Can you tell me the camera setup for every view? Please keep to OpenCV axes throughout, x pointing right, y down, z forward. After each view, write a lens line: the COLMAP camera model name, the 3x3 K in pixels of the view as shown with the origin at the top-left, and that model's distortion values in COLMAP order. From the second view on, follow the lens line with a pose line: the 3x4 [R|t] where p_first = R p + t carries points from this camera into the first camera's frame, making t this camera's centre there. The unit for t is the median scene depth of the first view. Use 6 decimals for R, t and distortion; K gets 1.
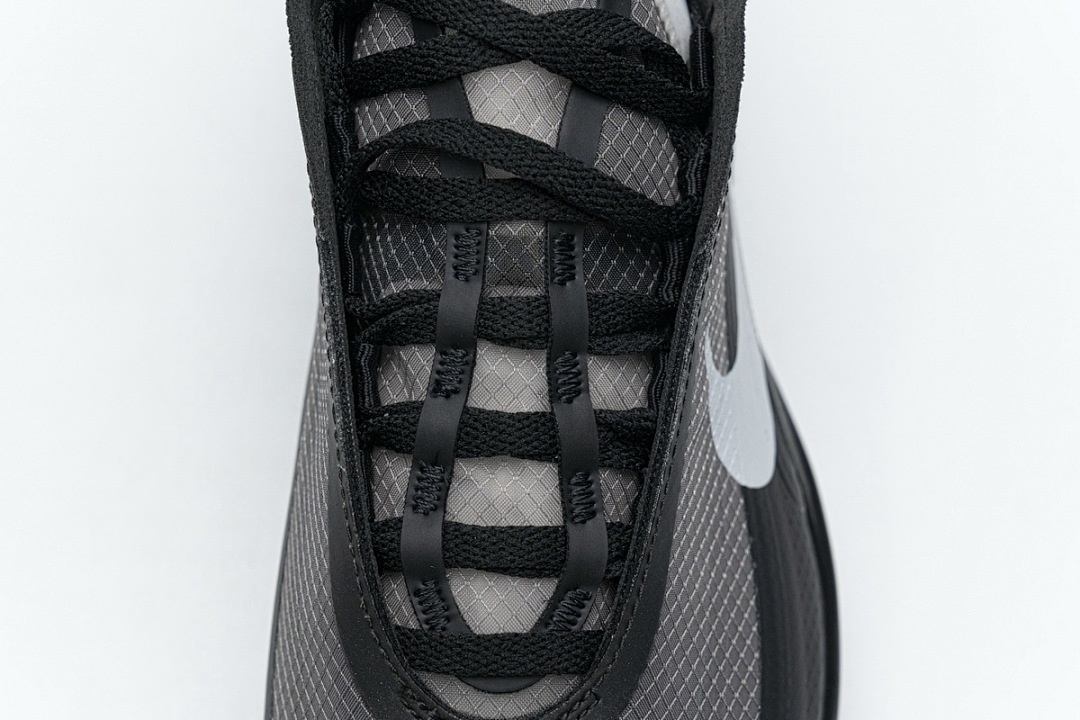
lens RADIAL K [[2234.2, 0, 540.1], [0, 2234.2, 365.1], [0, 0, 1]] dist [0.064385, 0.000000]
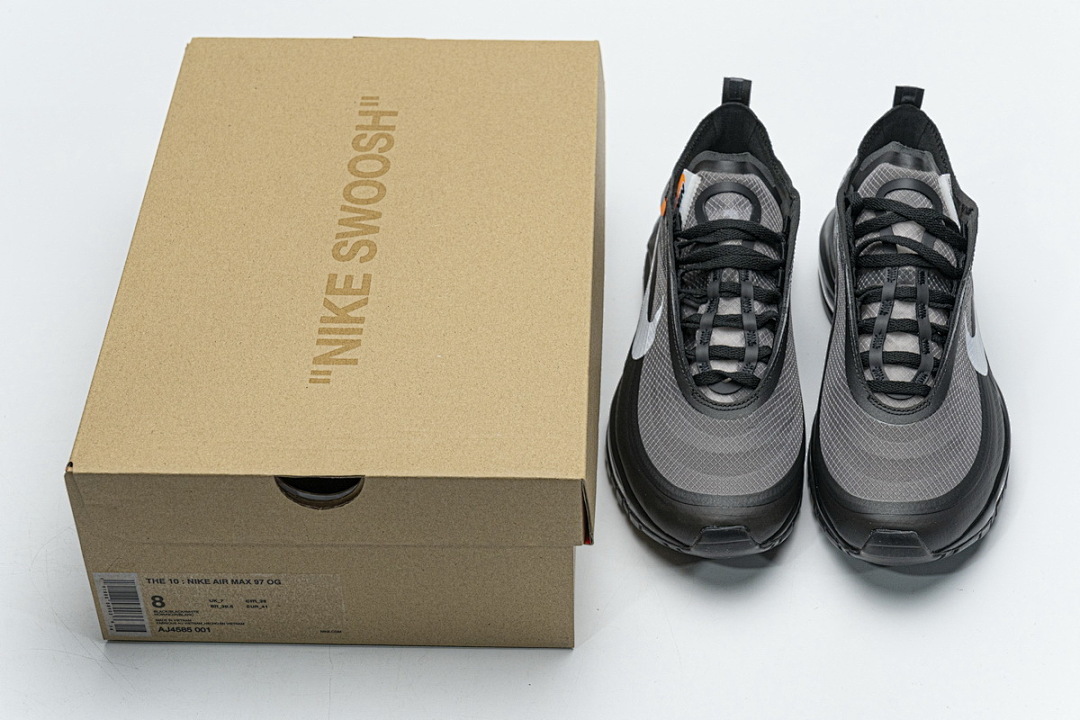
lens RADIAL K [[2234.2, 0, 545.6], [0, 2234.2, 357.9], [0, 0, 1]] dist [0.064385, 0.000000]
pose [[0.992862, 0.035366, -0.113907, -0.158689], [-0.071473, 0.940979, -0.330831, 1.190292], [0.095484, 0.336611, 0.936790, -2.097333]]
